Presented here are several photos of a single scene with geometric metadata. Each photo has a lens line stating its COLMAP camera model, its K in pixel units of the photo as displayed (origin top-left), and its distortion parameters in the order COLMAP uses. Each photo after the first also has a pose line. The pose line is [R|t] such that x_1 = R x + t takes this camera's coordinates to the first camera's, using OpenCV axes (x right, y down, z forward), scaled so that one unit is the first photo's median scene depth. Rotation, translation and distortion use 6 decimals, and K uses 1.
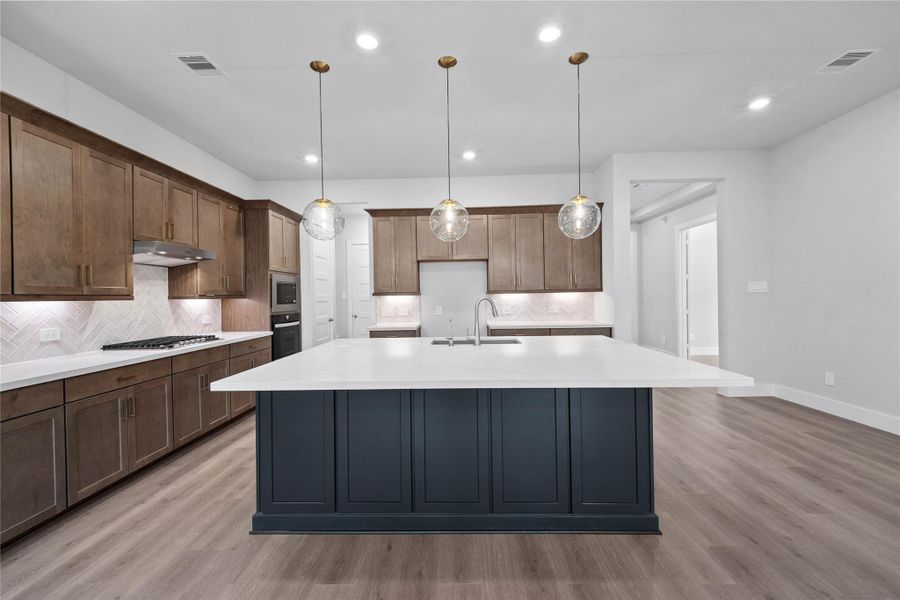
lens RADIAL K [[377.8, 0, 450.0], [0, 377.8, 300.0], [0, 0, 1]] dist [0.001025, 0.000197]
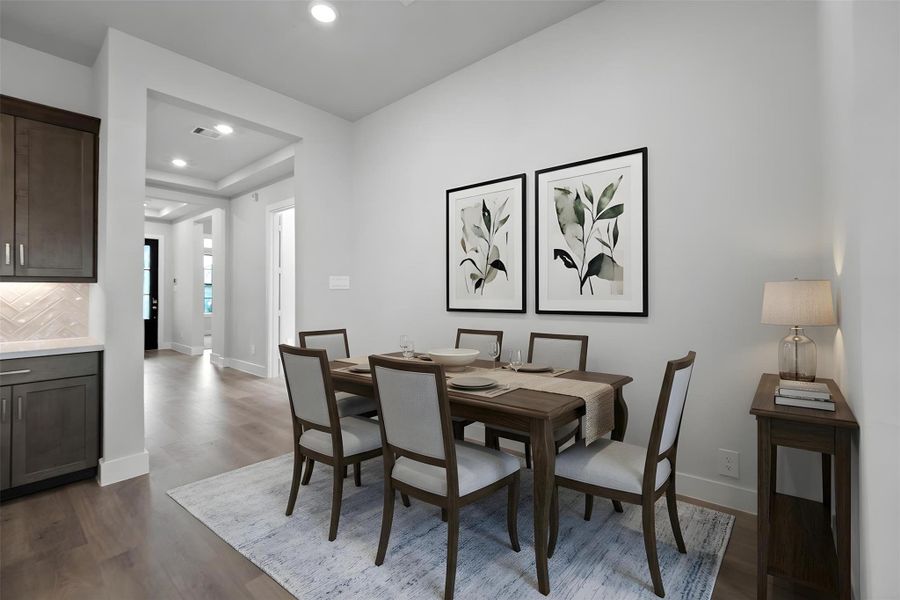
lens RADIAL K [[382.5, 0, 445.7], [0, 382.5, 283.5], [0, 0, 1]] dist [-0.001461, -0.000272]
pose [[0.626941, 0.032195, 0.778401, 0.332016], [-0.000079, 0.999148, -0.041262, 0.002166], [-0.779067, 0.025807, 0.626410, 0.317487]]
